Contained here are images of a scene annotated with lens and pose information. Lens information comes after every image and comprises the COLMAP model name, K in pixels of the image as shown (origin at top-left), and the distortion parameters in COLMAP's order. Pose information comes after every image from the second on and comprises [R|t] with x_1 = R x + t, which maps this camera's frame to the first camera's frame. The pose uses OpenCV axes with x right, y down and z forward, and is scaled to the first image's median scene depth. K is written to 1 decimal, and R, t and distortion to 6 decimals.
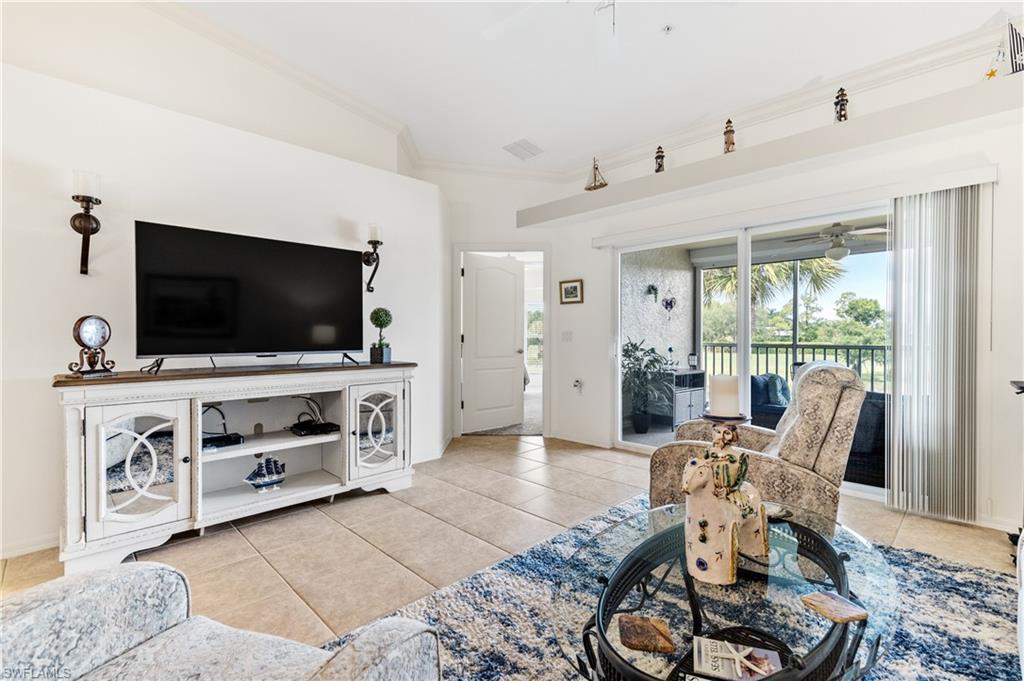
lens RADIAL K [[460.1, 0, 526.1], [0, 460.1, 337.6], [0, 0, 1]] dist [-0.004492, 0.000773]
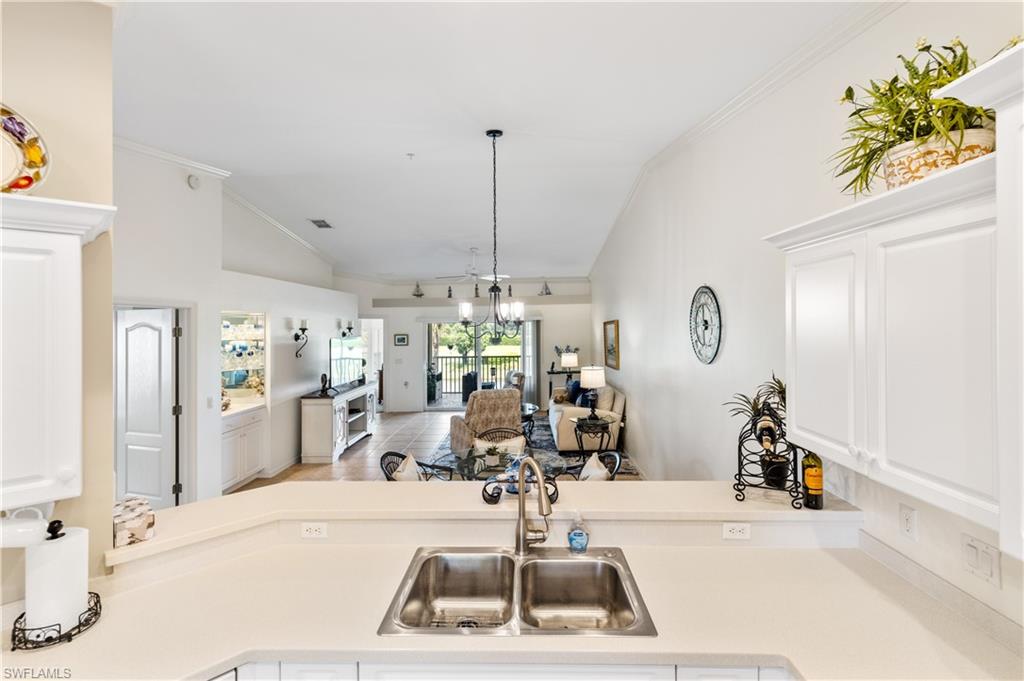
lens RADIAL K [[460.1, 0, 511.3], [0, 460.1, 324.4], [0, 0, 1]] dist [-0.004492, 0.000773]
pose [[0.731943, -0.000847, 0.681366, -1.512667], [0.009153, 0.999921, -0.008589, -0.231752], [-0.681305, 0.012523, 0.731893, -1.379046]]
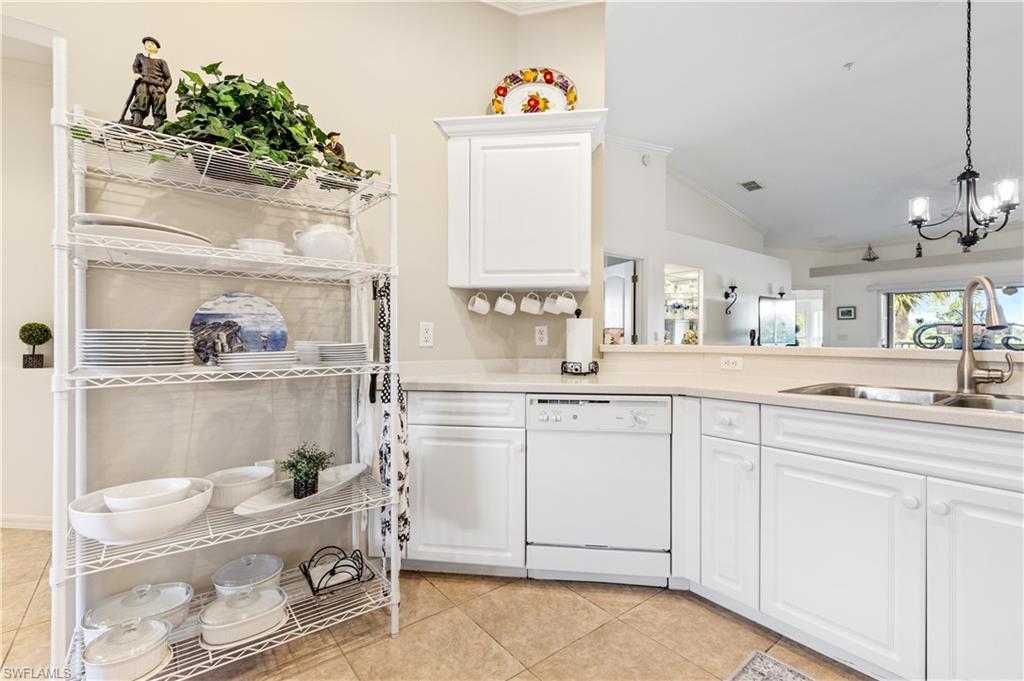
lens RADIAL K [[460.1, 0, 520.4], [0, 460.1, 339.2], [0, 0, 1]] dist [-0.004492, 0.000773]
pose [[0.993188, 0.005720, -0.116382, -1.541957], [-0.005323, 0.999979, 0.003725, 0.008437], [0.116401, -0.003080, 0.993198, -1.534677]]
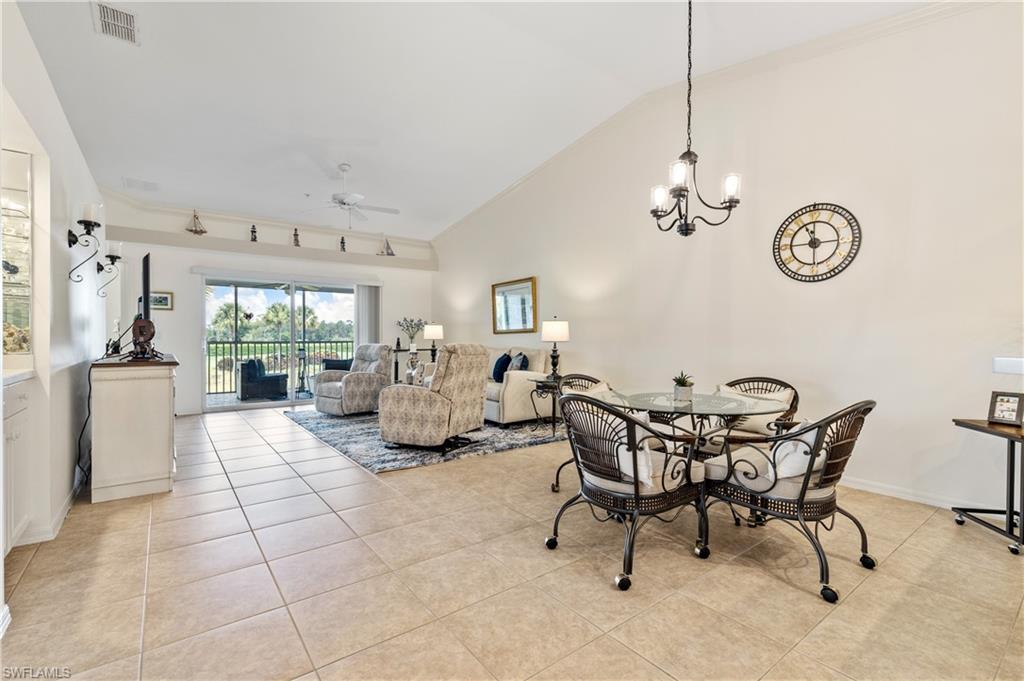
lens RADIAL K [[460.1, 0, 509.6], [0, 460.1, 335.7], [0, 0, 1]] dist [-0.004492, 0.000773]
pose [[0.142088, 0.007172, 0.989828, -1.632427], [-0.003285, 0.999972, -0.006774, 0.008026], [-0.989849, -0.002289, 0.142107, -0.253799]]
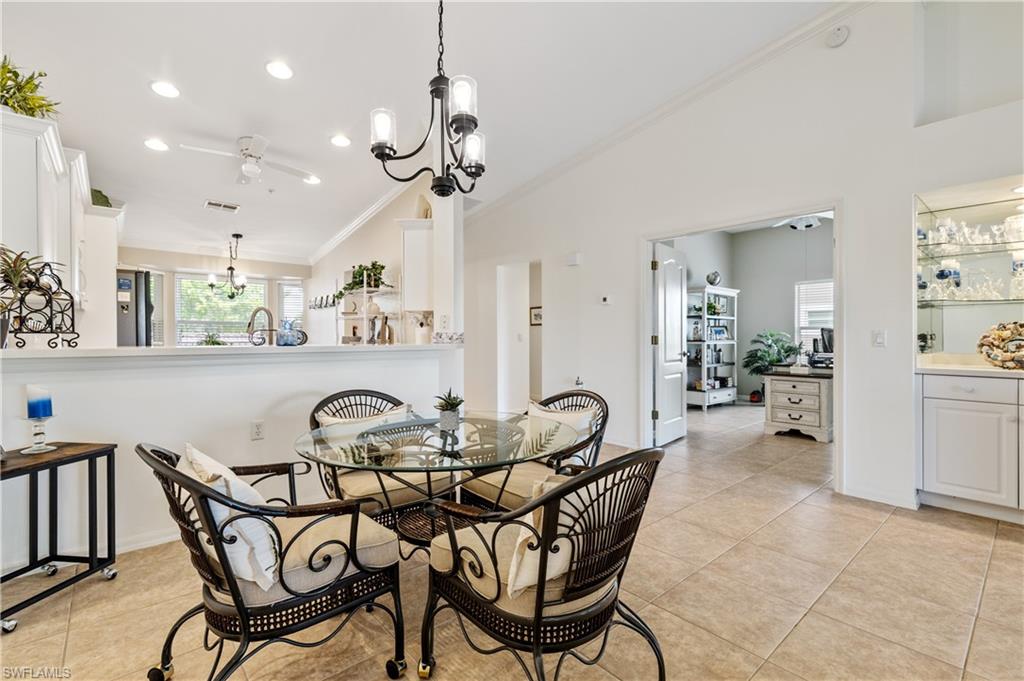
lens RADIAL K [[460.1, 0, 508.7], [0, 460.1, 334.8], [0, 0, 1]] dist [-0.004492, 0.000773]
pose [[-0.077231, 0.004843, -0.997001, -0.108224], [-0.001026, 0.999987, 0.004937, -0.008473], [0.997013, 0.001404, -0.077225, -0.331144]]
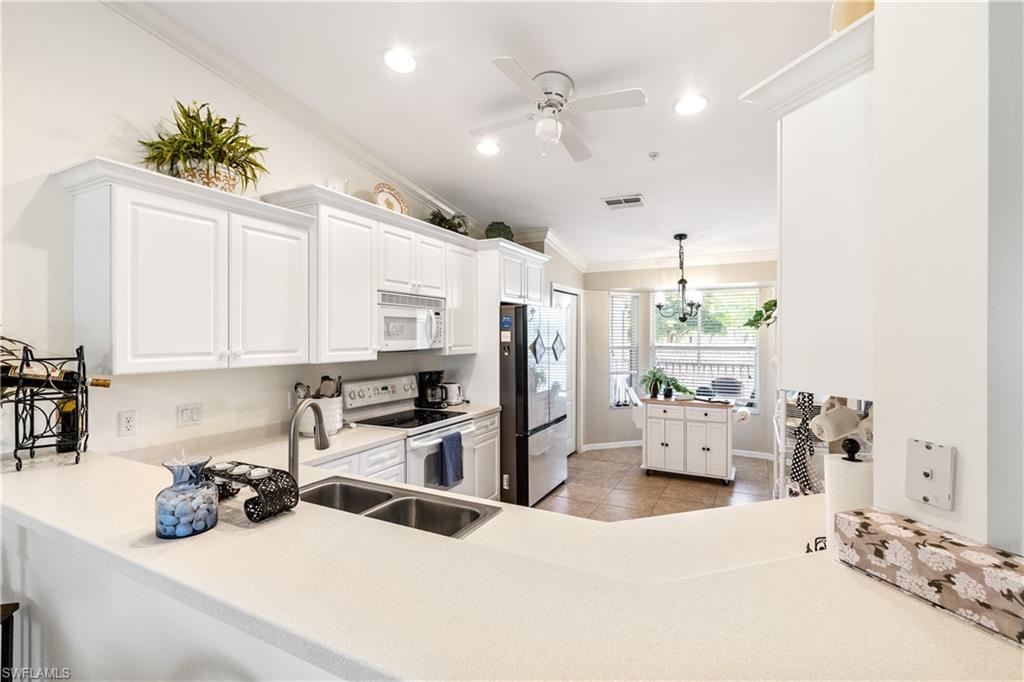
lens RADIAL K [[460.1, 0, 513.0], [0, 460.1, 337.1], [0, 0, 1]] dist [-0.004492, 0.000773]
pose [[-0.955578, 0.008028, -0.294630, -1.142473], [0.007204, 0.999967, 0.003882, -0.127195], [0.294651, 0.001587, -0.955604, -0.436657]]
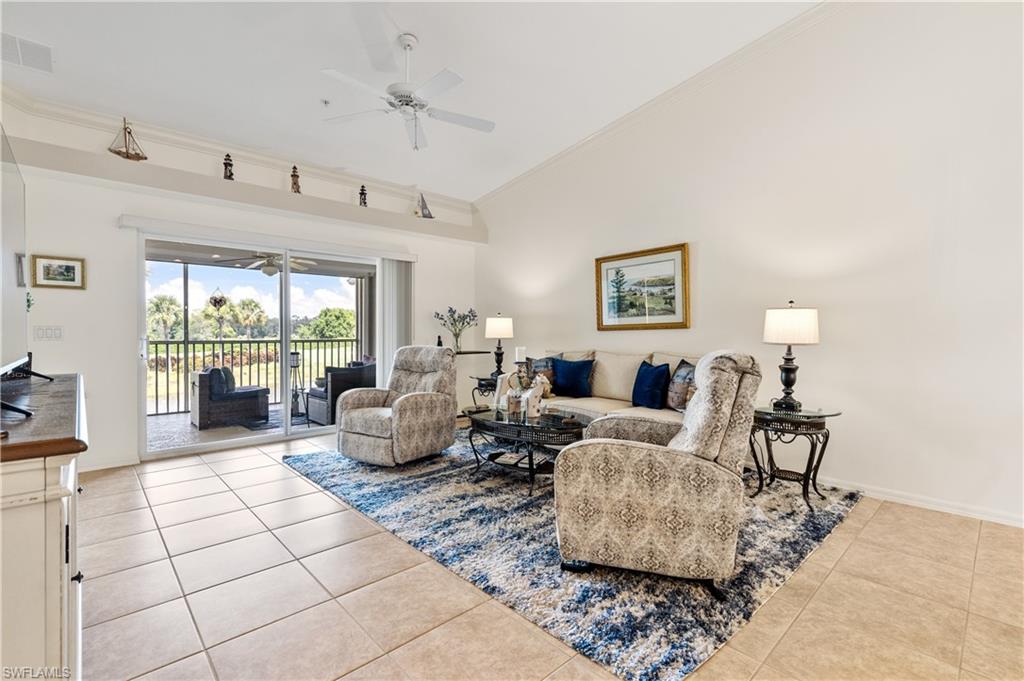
lens RADIAL K [[460.1, 0, 513.1], [0, 460.1, 333.8], [0, 0, 1]] dist [-0.004492, 0.000773]
pose [[0.034945, 0.000618, 0.999389, -0.951997], [-0.000696, 1.000000, -0.000594, -0.002606], [-0.999389, -0.000675, 0.034945, 0.388639]]
